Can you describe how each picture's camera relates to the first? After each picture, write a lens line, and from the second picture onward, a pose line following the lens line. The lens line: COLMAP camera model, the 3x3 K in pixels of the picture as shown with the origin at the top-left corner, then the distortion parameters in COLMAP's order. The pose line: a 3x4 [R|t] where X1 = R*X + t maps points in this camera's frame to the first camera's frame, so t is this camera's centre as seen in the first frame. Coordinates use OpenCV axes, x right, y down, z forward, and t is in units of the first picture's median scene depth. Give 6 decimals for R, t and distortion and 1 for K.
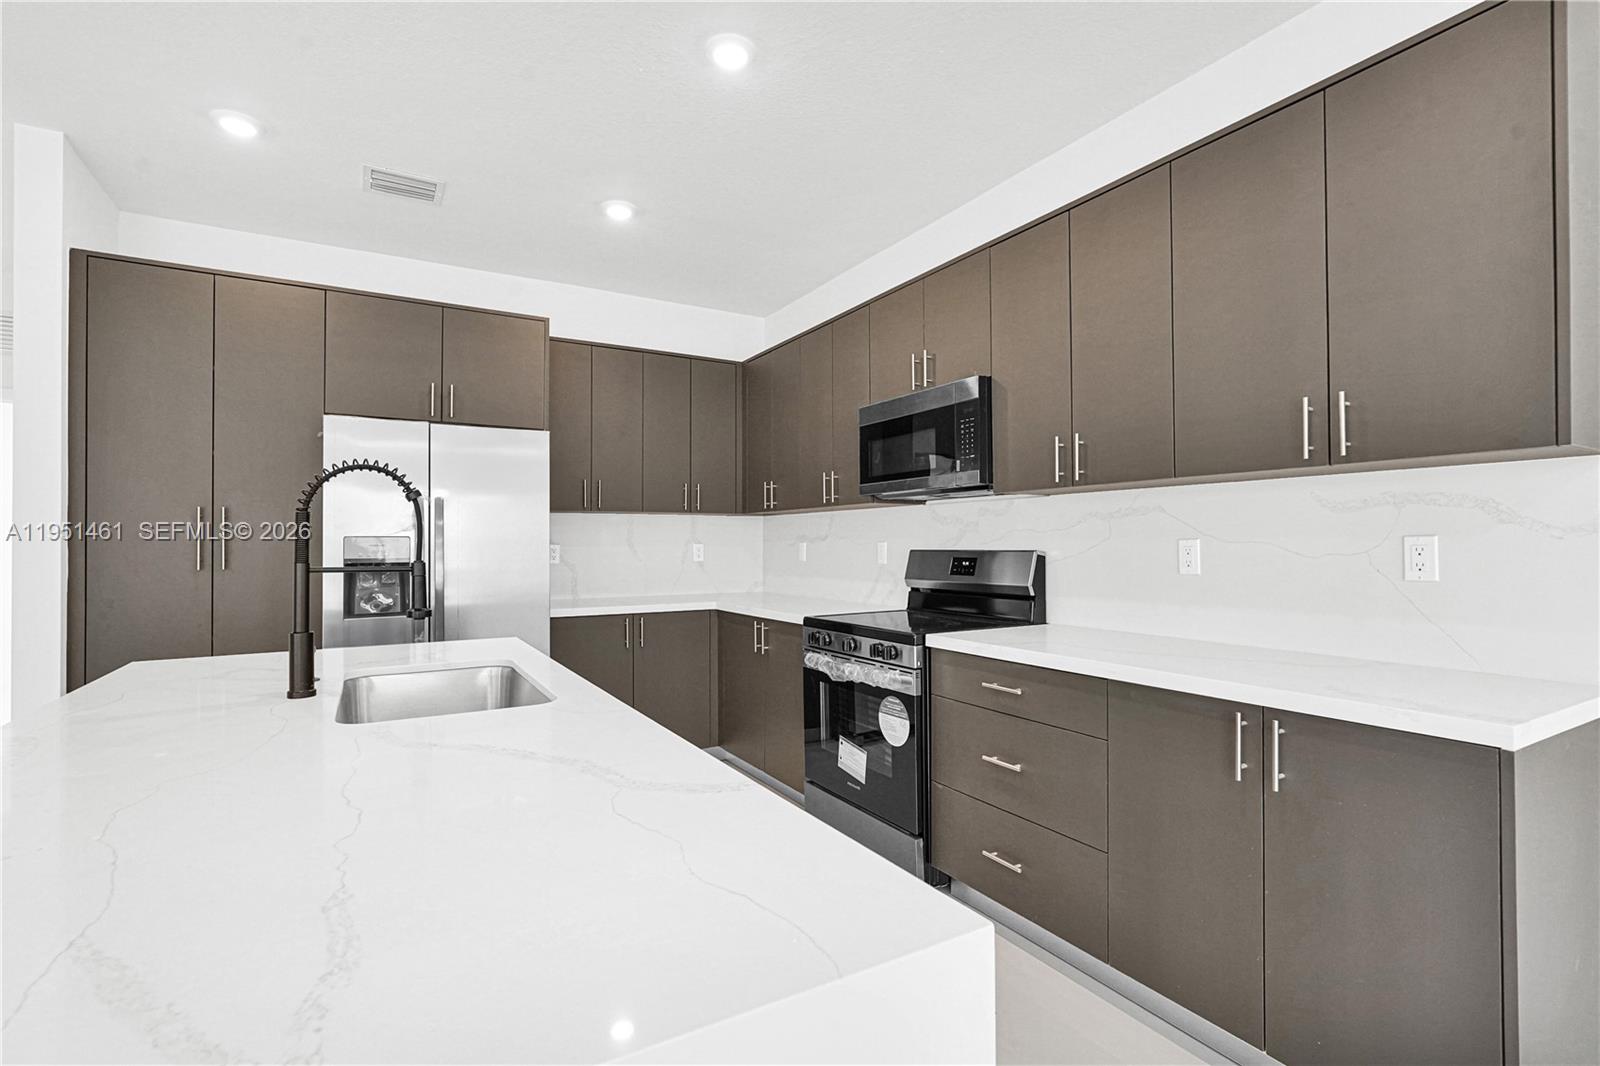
lens RADIAL K [[732.6, 0, 802.3], [0, 732.6, 538.1], [0, 0, 1]] dist [-0.001466, 0.001611]
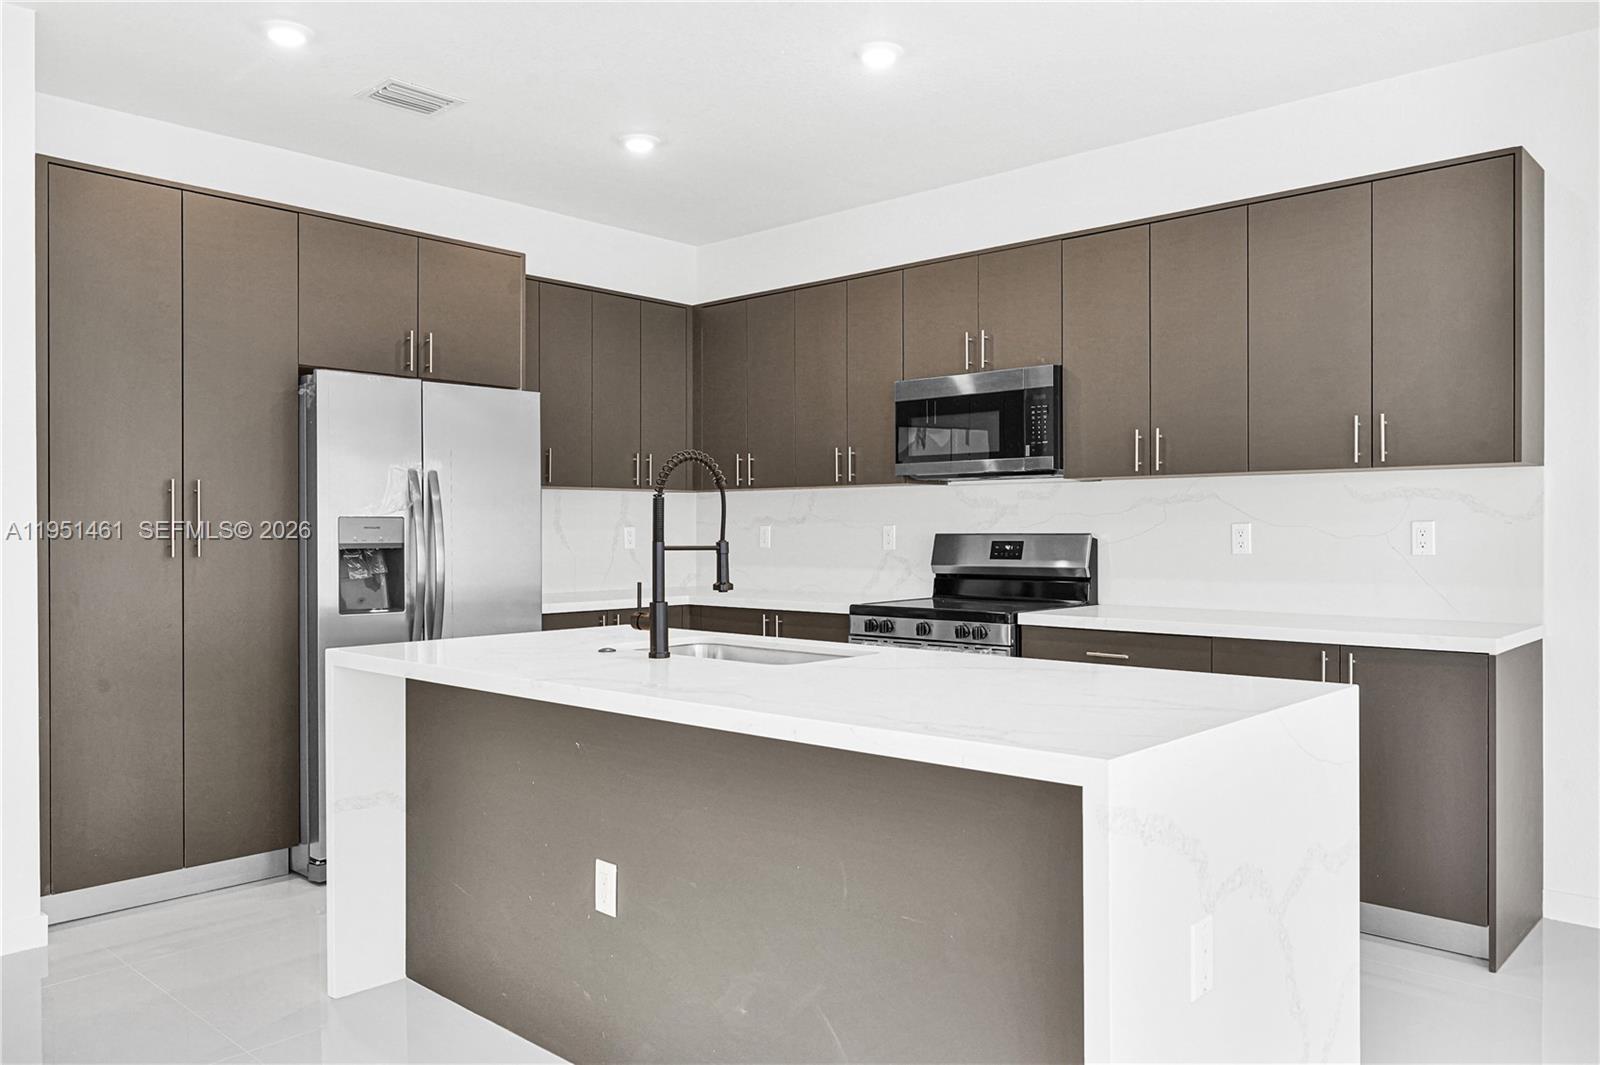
lens RADIAL K [[1164.9, 0, 798.7], [0, 1164.9, 533.1], [0, 0, 1]] dist [0.028003, -0.009262]
pose [[0.957025, 0.000577, 0.290006, -0.508908], [-0.003935, 0.999932, 0.010996, -0.000194], [-0.289980, -0.011664, 0.956962, -0.419004]]
